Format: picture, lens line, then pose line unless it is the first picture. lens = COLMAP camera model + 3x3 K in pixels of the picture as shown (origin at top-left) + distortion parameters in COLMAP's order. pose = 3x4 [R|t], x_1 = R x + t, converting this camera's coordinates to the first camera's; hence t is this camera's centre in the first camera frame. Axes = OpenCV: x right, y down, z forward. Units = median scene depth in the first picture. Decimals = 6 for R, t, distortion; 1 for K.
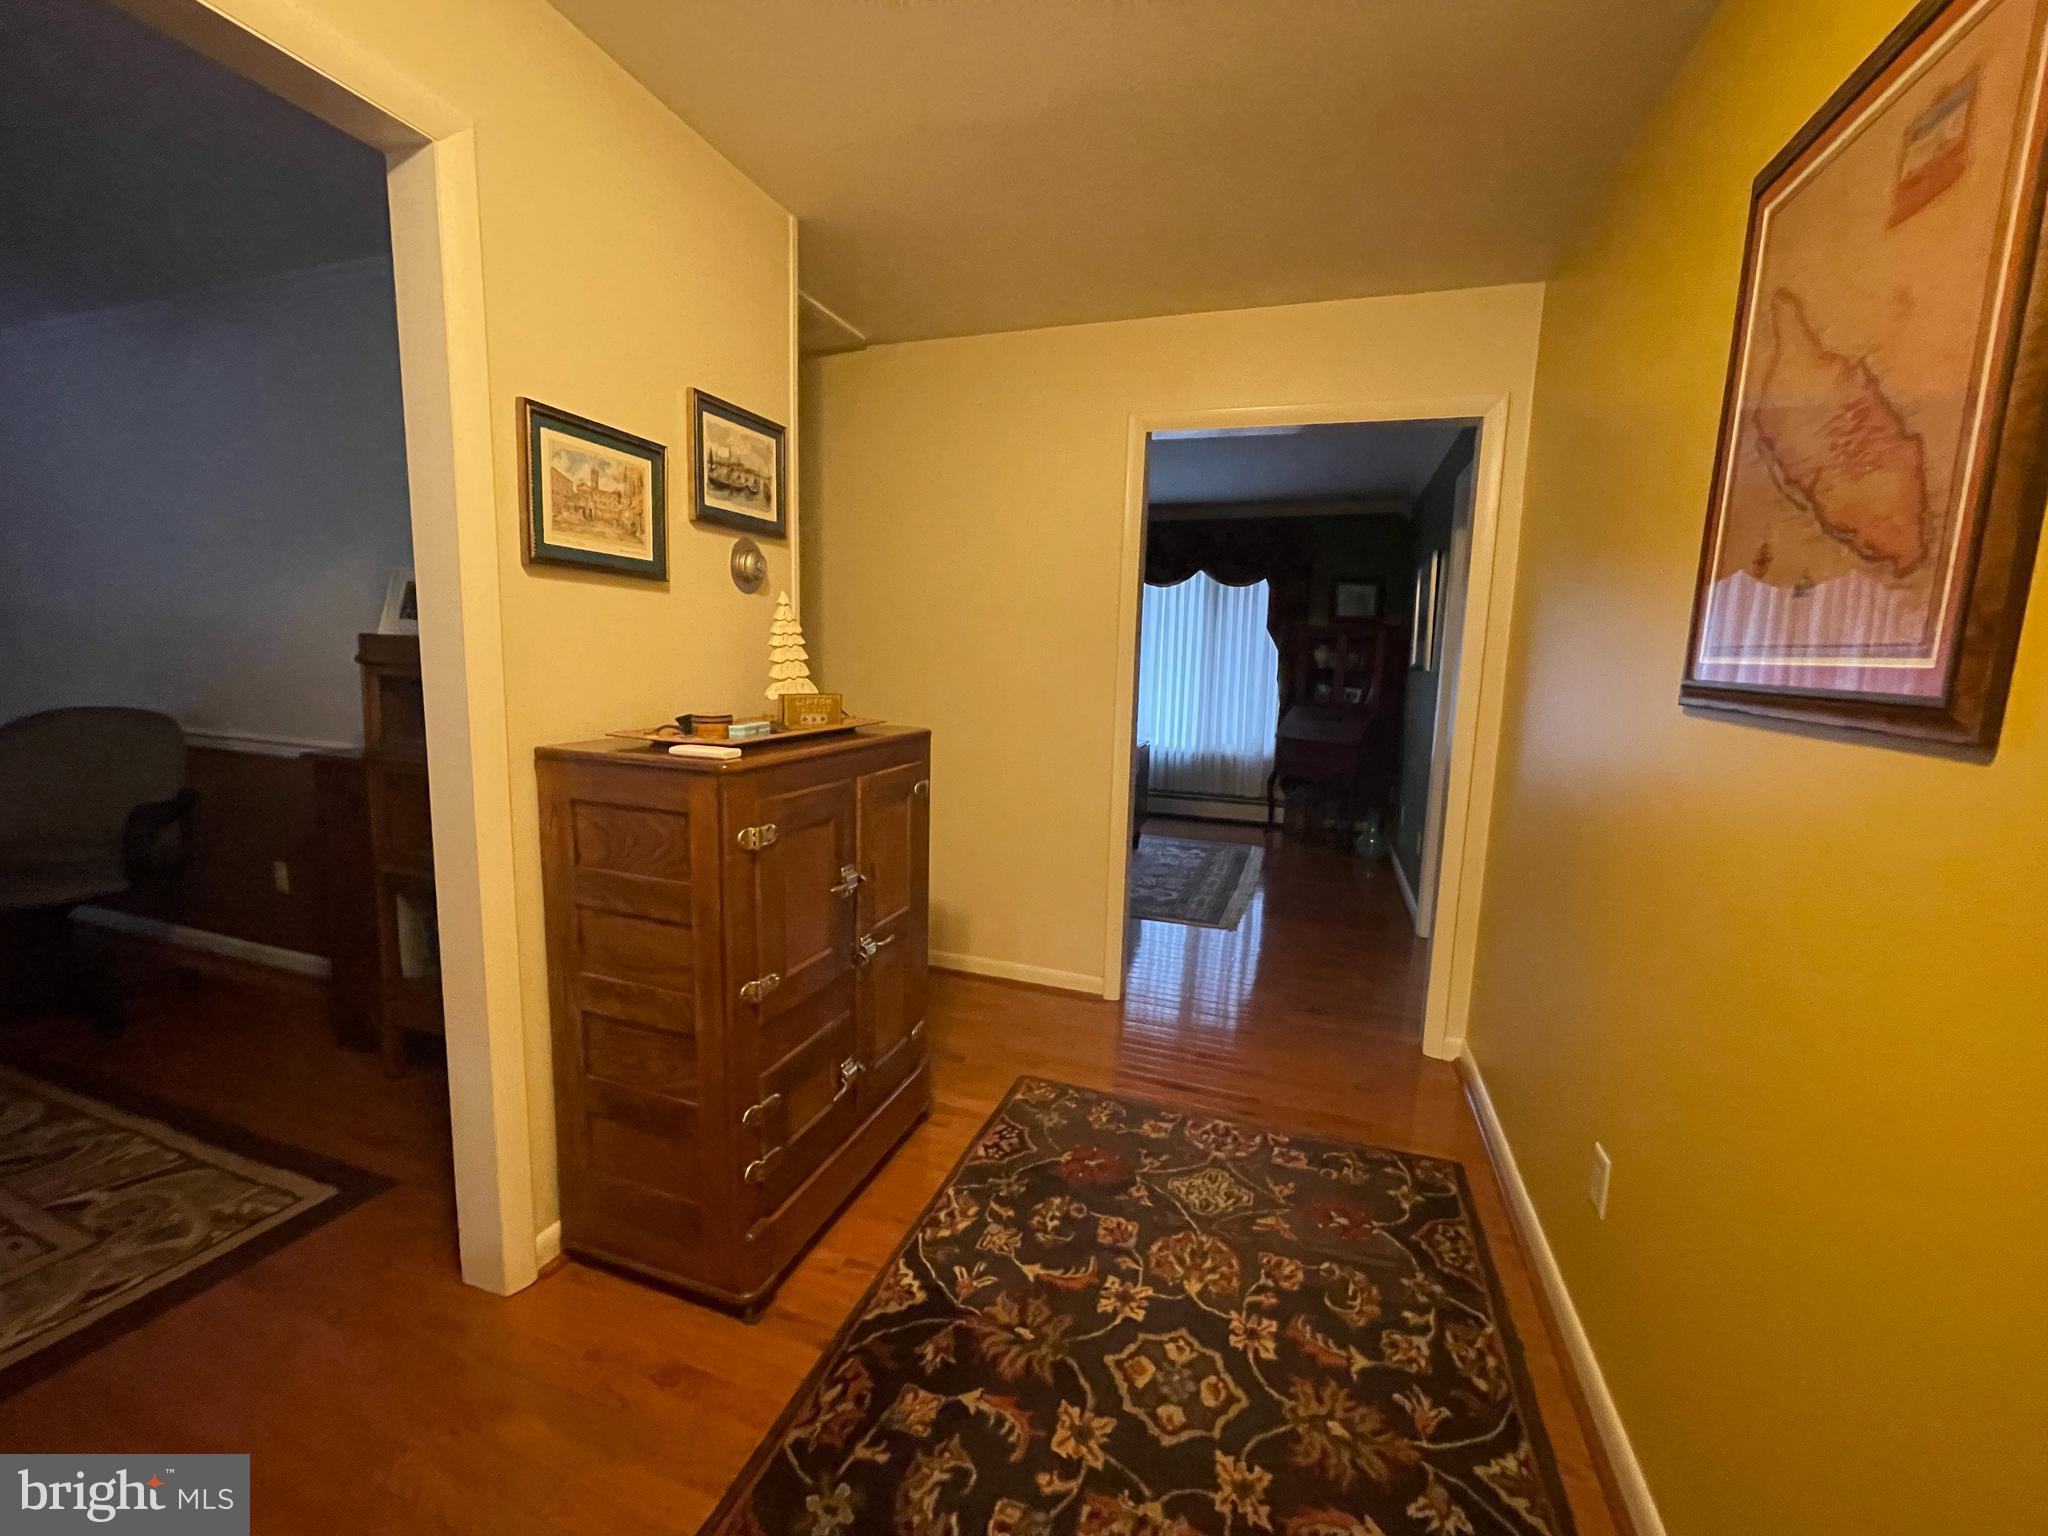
lens RADIAL K [[829.6, 0, 1022.2], [0, 829.6, 768.0], [0, 0, 1]] dist [-0.008036, 0.000344]
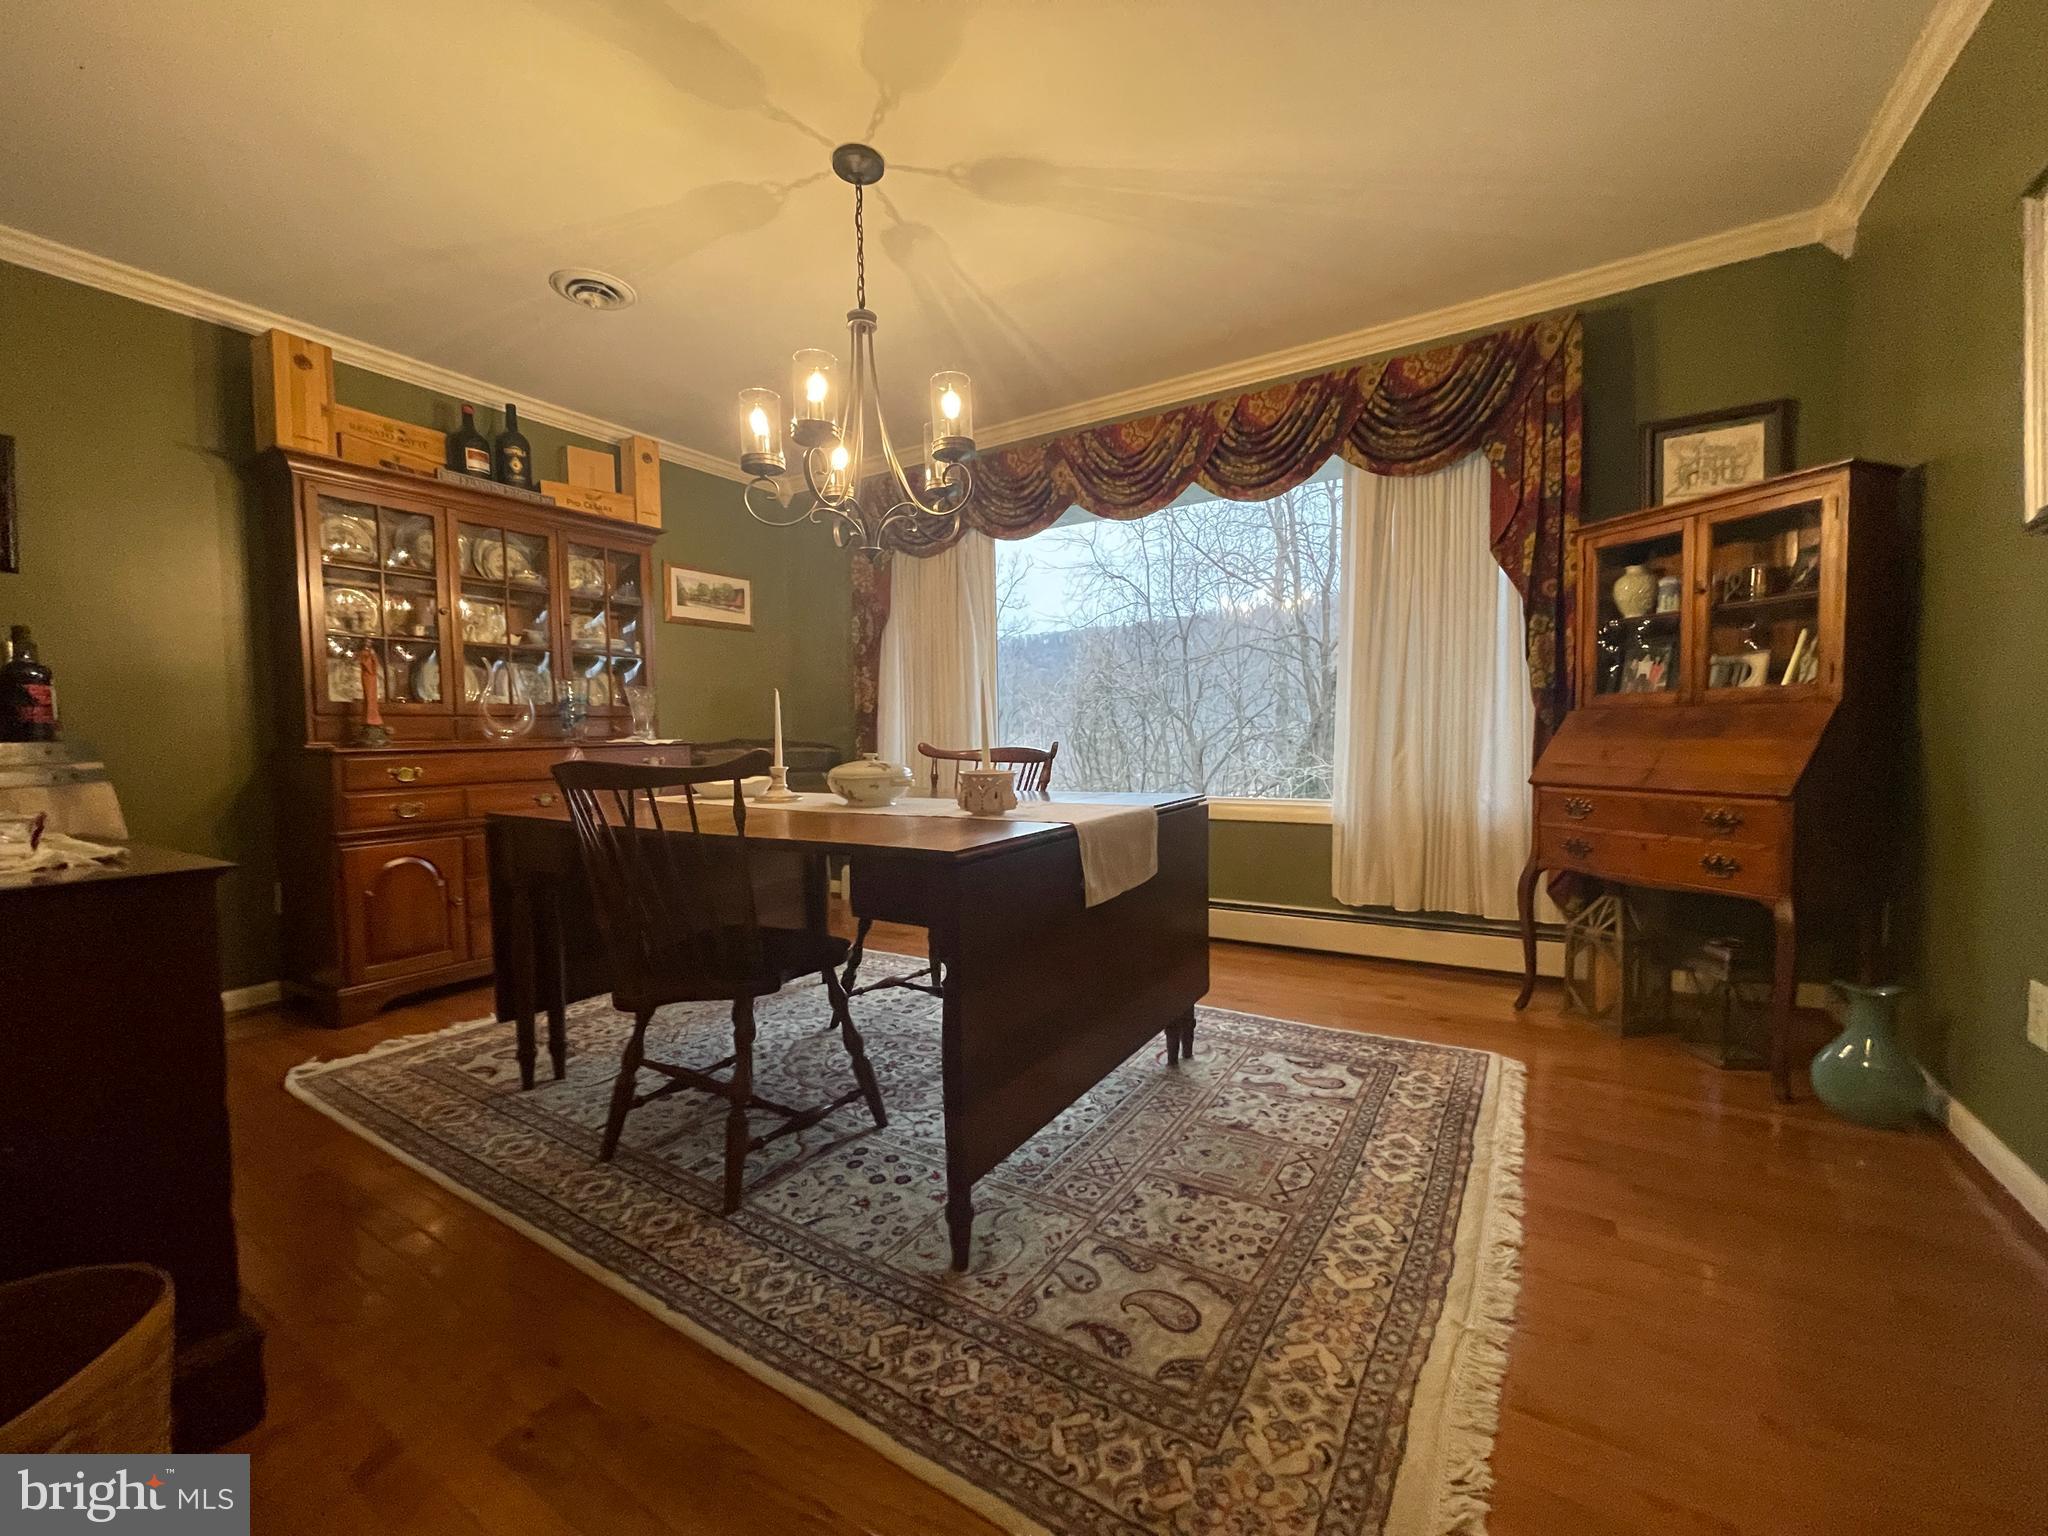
lens RADIAL K [[829.6, 0, 1026.5], [0, 829.6, 765.0], [0, 0, 1]] dist [-0.008036, 0.000344]
pose [[0.973107, -0.039491, -0.226941, 0.145486], [0.017415, 0.994988, -0.098467, -0.009539], [0.229693, 0.091867, 0.968918, 0.514084]]
